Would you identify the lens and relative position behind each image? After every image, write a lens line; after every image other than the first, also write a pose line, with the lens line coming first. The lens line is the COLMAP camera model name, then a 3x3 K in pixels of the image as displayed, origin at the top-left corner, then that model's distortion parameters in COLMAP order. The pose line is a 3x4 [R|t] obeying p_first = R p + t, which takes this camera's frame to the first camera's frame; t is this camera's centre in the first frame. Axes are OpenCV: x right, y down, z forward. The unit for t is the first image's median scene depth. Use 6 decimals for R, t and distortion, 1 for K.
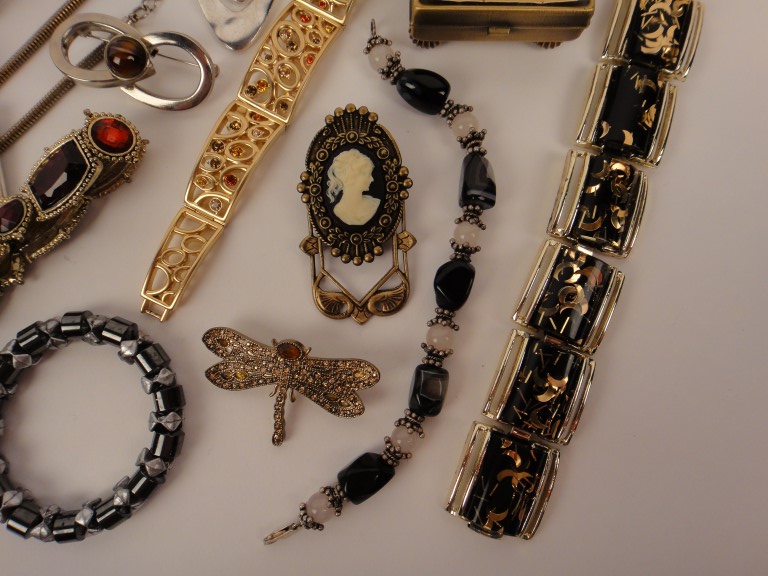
lens RADIAL K [[546.8, 0, 384.0], [0, 546.8, 288.0], [0, 0, 1]] dist [0.000909, 0.001295]
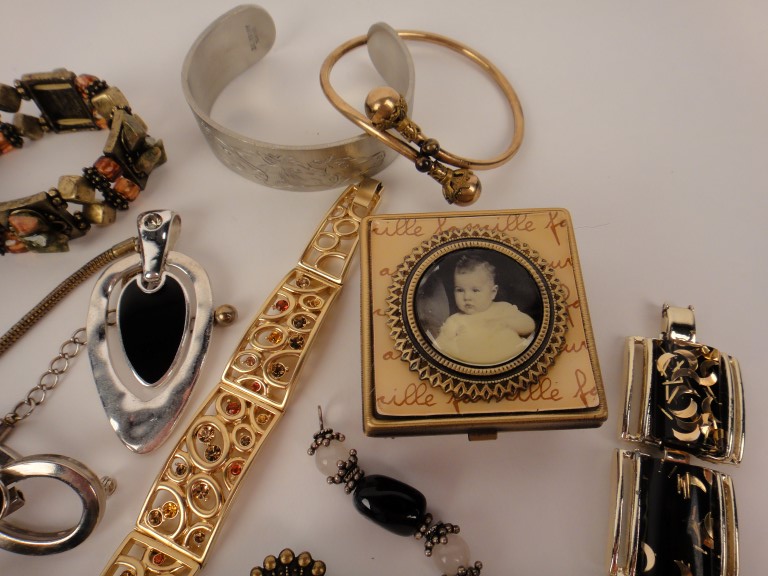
lens RADIAL K [[561.5, 0, 384.0], [0, 561.5, 288.0], [0, 0, 1]] dist [0.004291, 0.003025]
pose [[0.998503, -0.053341, 0.012138, 0.073166], [0.054509, 0.951321, -0.303342, -0.423177], [0.004633, 0.303550, 0.952804, 0.200574]]
